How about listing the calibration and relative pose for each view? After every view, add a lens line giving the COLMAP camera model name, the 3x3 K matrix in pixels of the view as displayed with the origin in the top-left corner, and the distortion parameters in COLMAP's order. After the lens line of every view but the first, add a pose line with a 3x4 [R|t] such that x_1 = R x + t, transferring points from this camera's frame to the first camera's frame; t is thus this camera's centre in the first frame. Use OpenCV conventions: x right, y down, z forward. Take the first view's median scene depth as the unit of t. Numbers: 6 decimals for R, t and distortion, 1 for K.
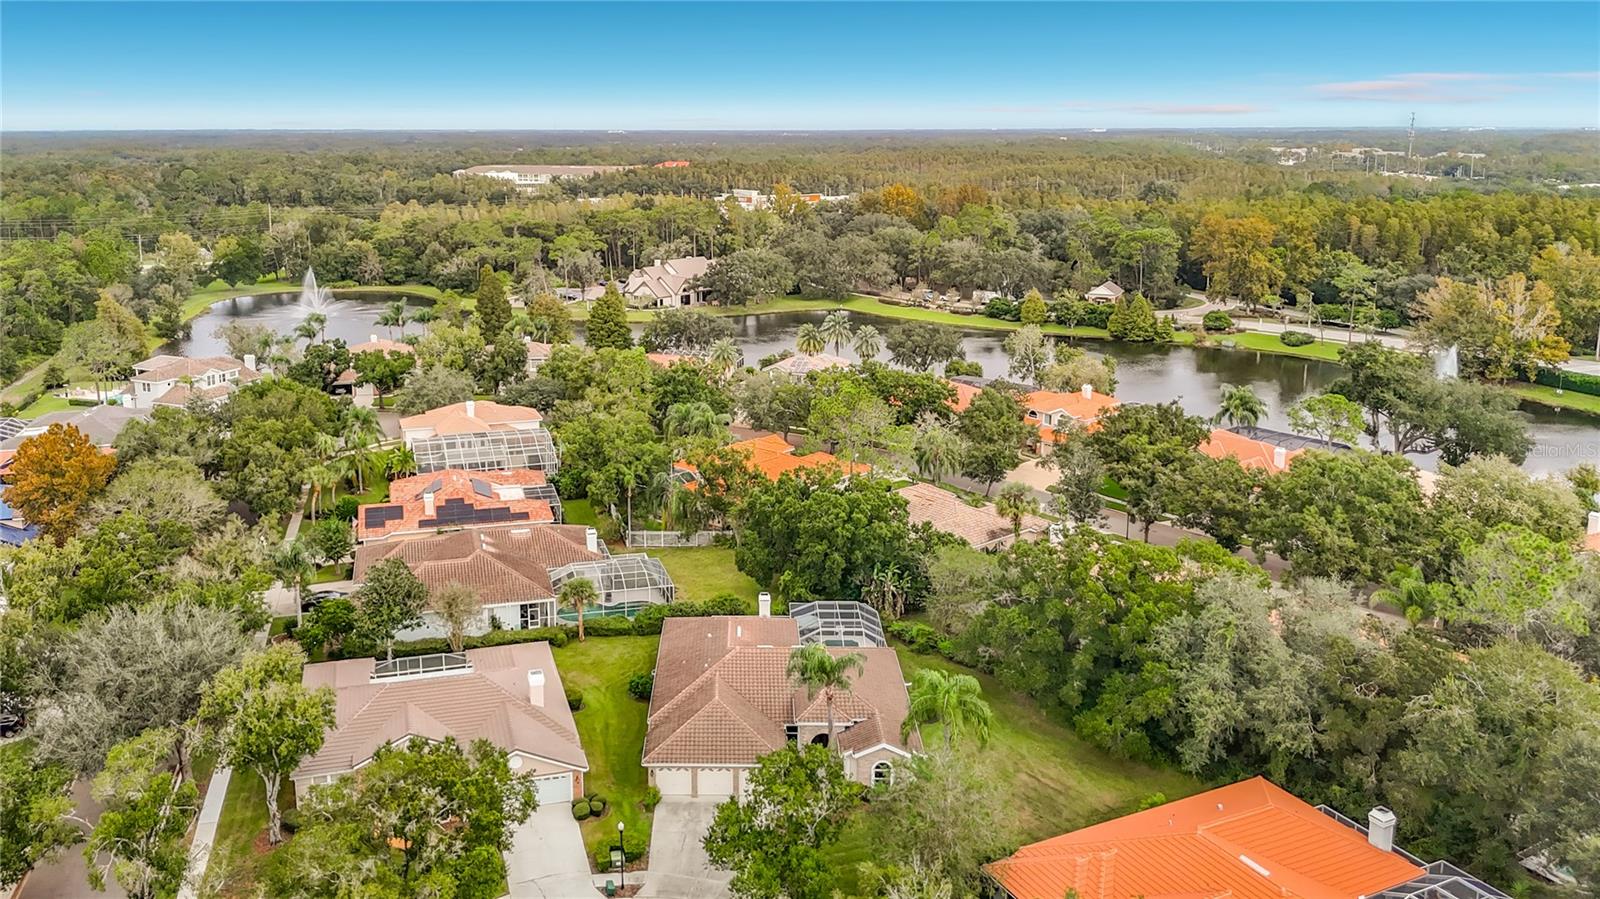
lens RADIAL K [[1371.0, 0, 798.9], [0, 1371.0, 397.3], [0, 0, 1]] dist [0.078818, -0.003489]
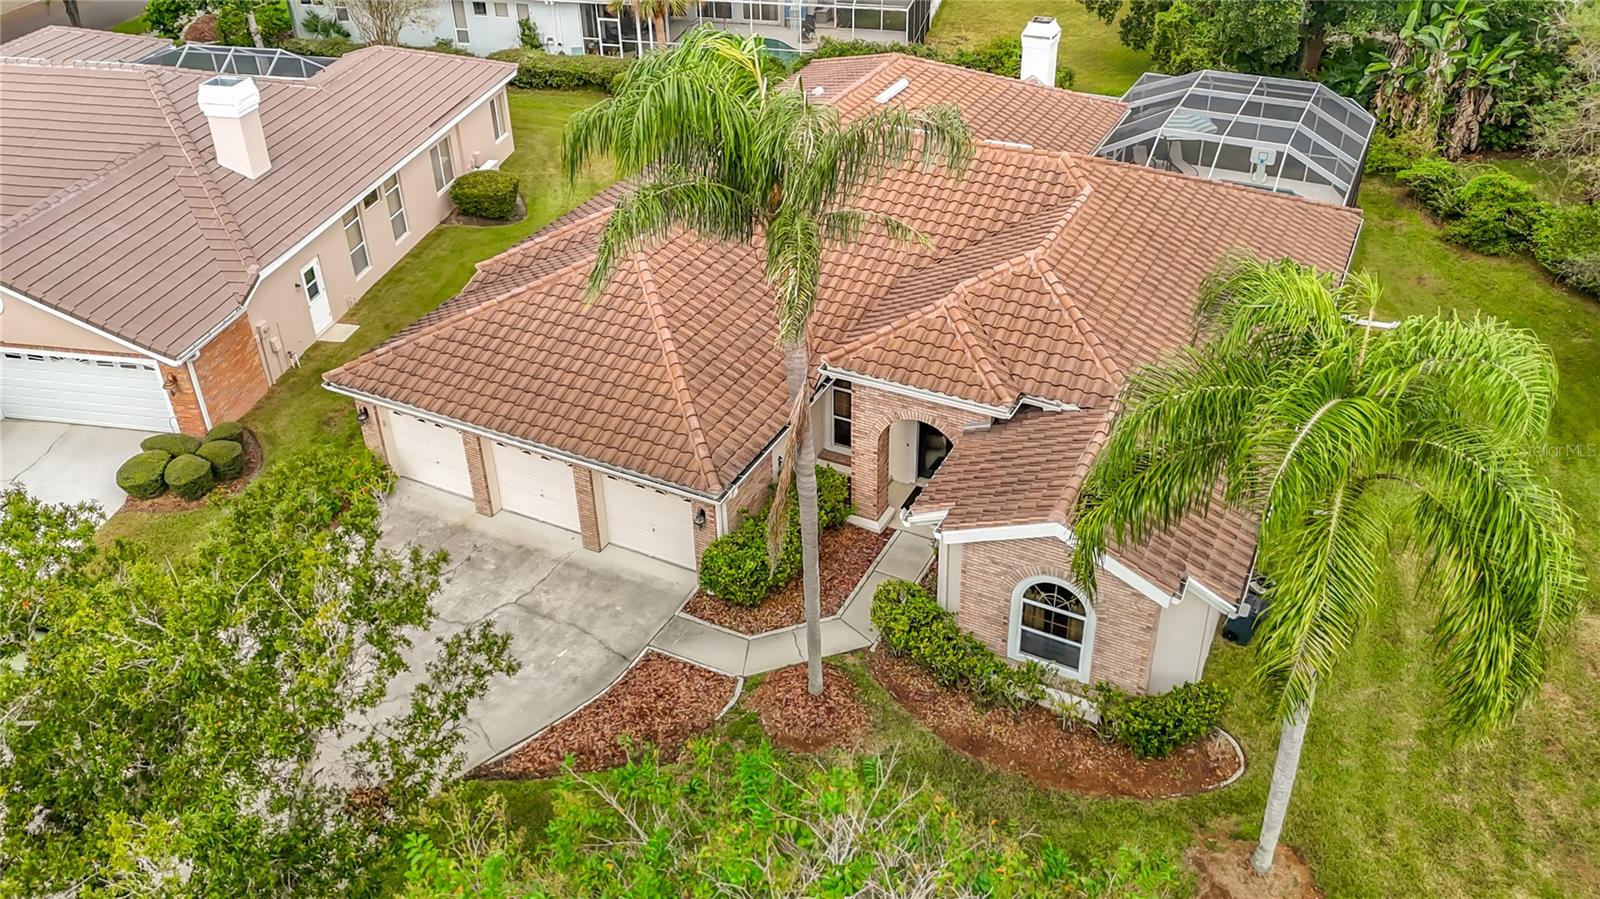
lens RADIAL K [[1371.0, 0, 798.9], [0, 1371.0, 397.3], [0, 0, 1]] dist [0.078818, -0.003489]
pose [[0.884431, 0.217432, -0.412923, 0.036122], [-0.084331, 0.944724, 0.316835, 0.048835], [0.458988, -0.245396, 0.853880, 0.241082]]
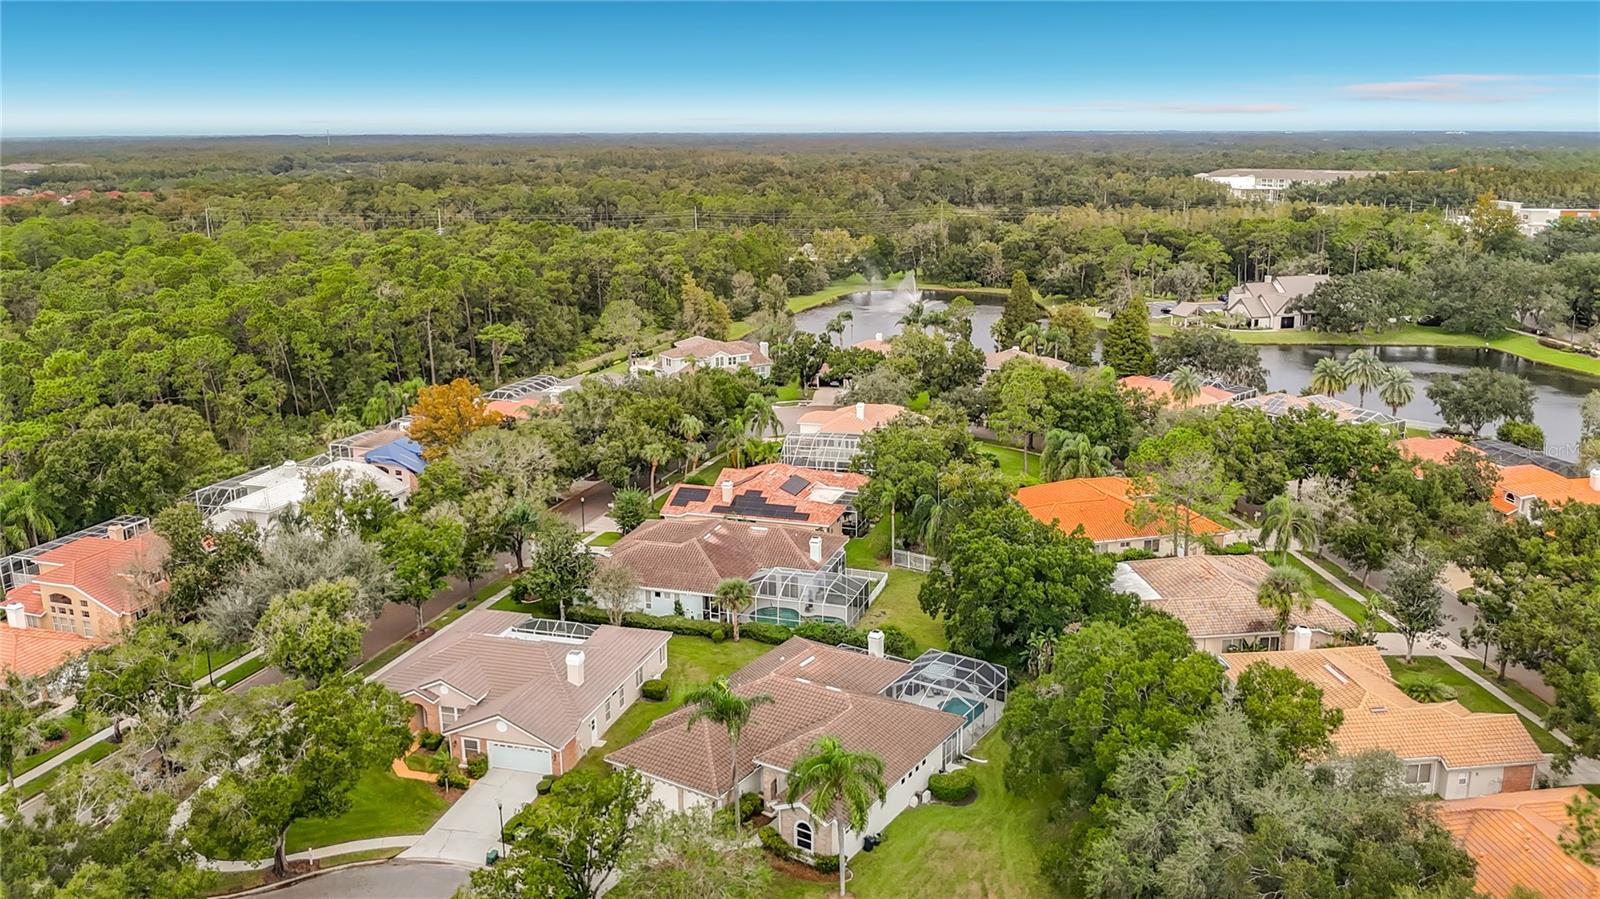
lens RADIAL K [[1390.7, 0, 800.0], [0, 1390.7, 449.5], [0, 0, 1]] dist [0.141198, -0.326405]
pose [[0.827825, 0.126148, -0.546619, 0.168689], [-0.108882, 0.991990, 0.064034, -0.013603], [0.550318, 0.006508, 0.834930, 0.066609]]
